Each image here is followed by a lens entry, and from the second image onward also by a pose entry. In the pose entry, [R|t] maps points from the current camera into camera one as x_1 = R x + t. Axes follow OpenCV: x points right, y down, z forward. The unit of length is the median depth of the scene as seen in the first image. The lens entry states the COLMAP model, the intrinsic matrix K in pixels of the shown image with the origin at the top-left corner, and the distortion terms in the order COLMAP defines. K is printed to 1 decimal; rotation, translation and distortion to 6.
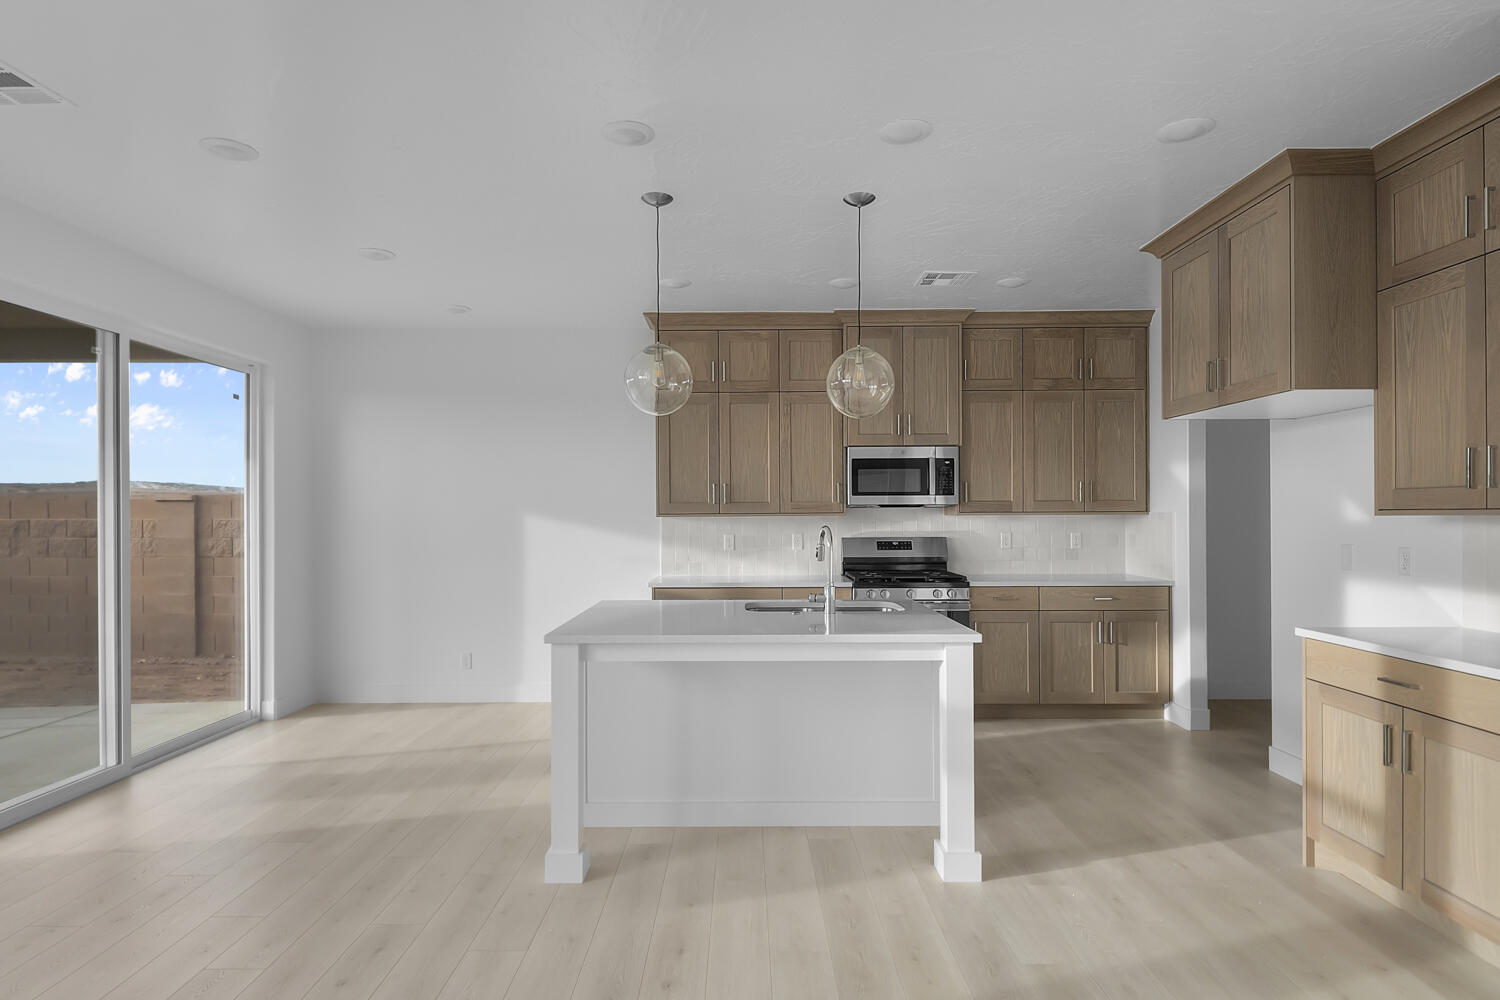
lens RADIAL K [[797.0, 0, 743.5], [0, 797.0, 510.4], [0, 0, 1]] dist [0.011946, -0.004973]
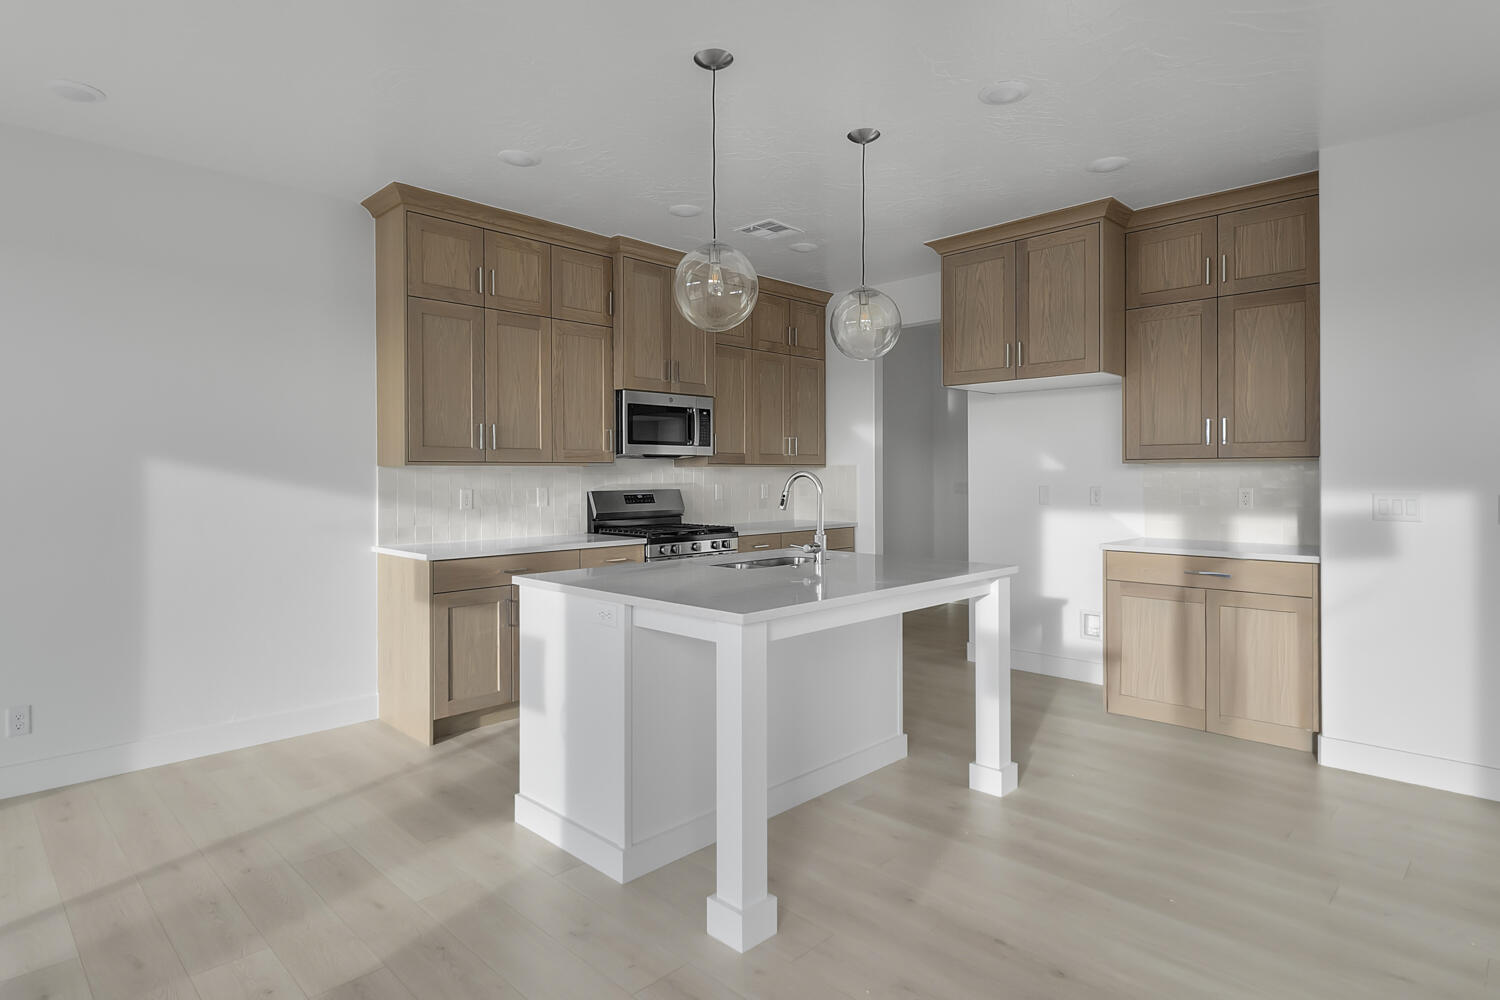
lens RADIAL K [[797.0, 0, 756.2], [0, 797.0, 474.2], [0, 0, 1]] dist [0.011946, -0.004973]
pose [[0.707333, 0.002260, 0.706877, -0.404078], [-0.002666, 0.999996, -0.000530, 0.016062], [-0.706876, -0.001509, 0.707336, 0.254625]]
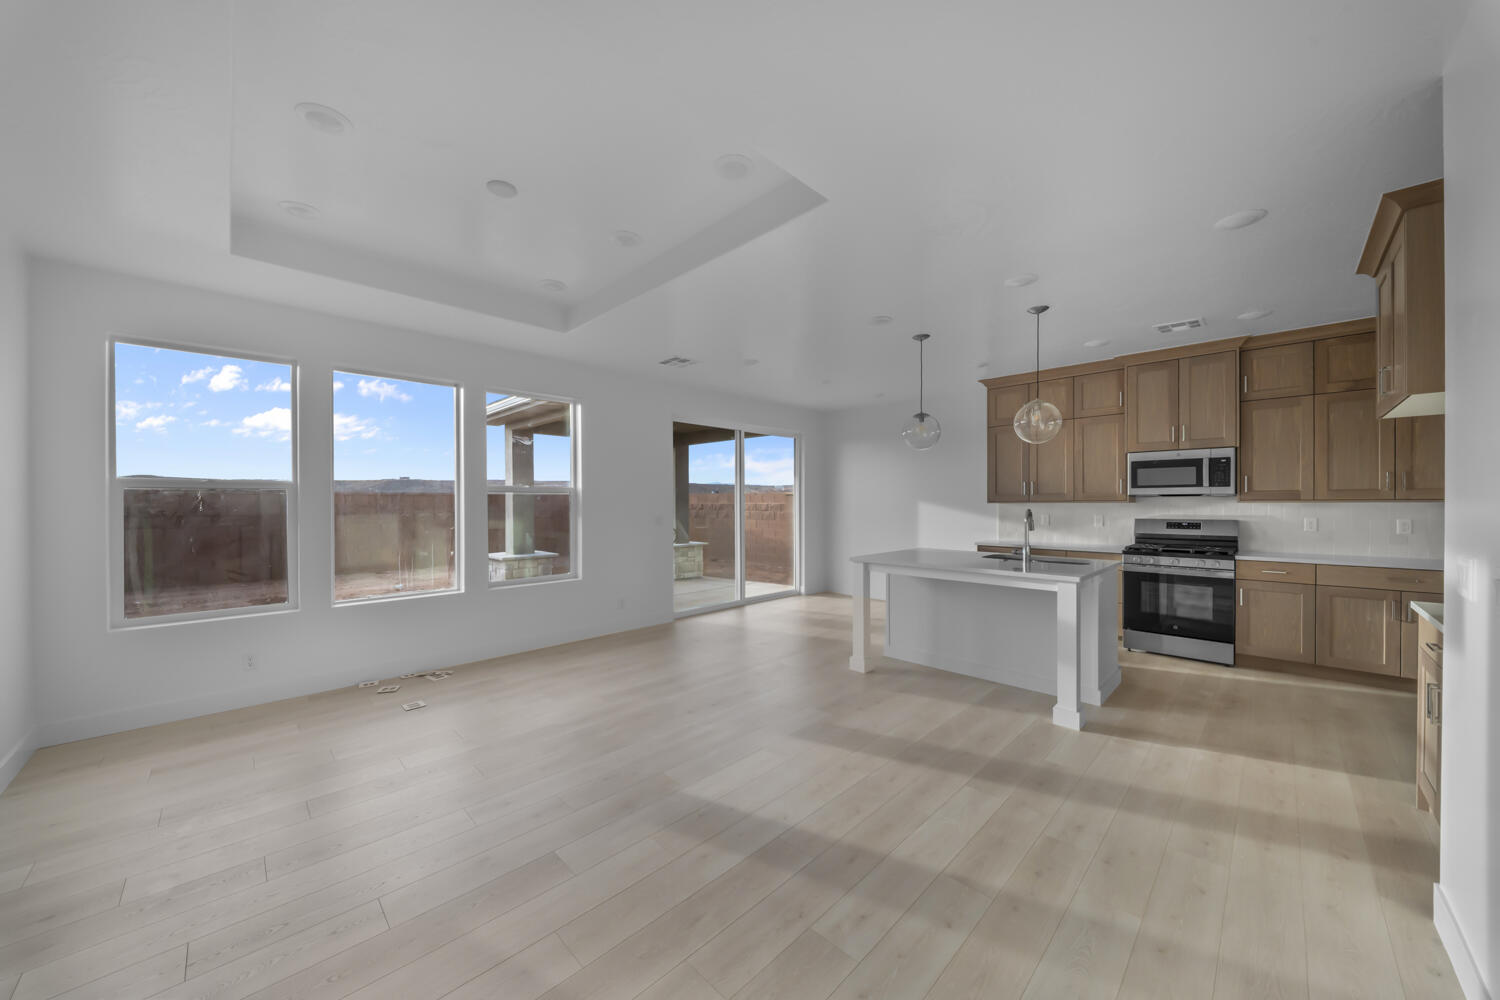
lens RADIAL K [[522.5, 0, 754.7], [0, 522.5, 501.3], [0, 0, 1]] dist [0.000067, -0.000710]
pose [[0.718042, 0.002323, -0.695996, 0.299095], [0.002806, 0.999977, 0.006232, -0.002934], [0.695995, -0.006428, 0.718018, -0.110084]]
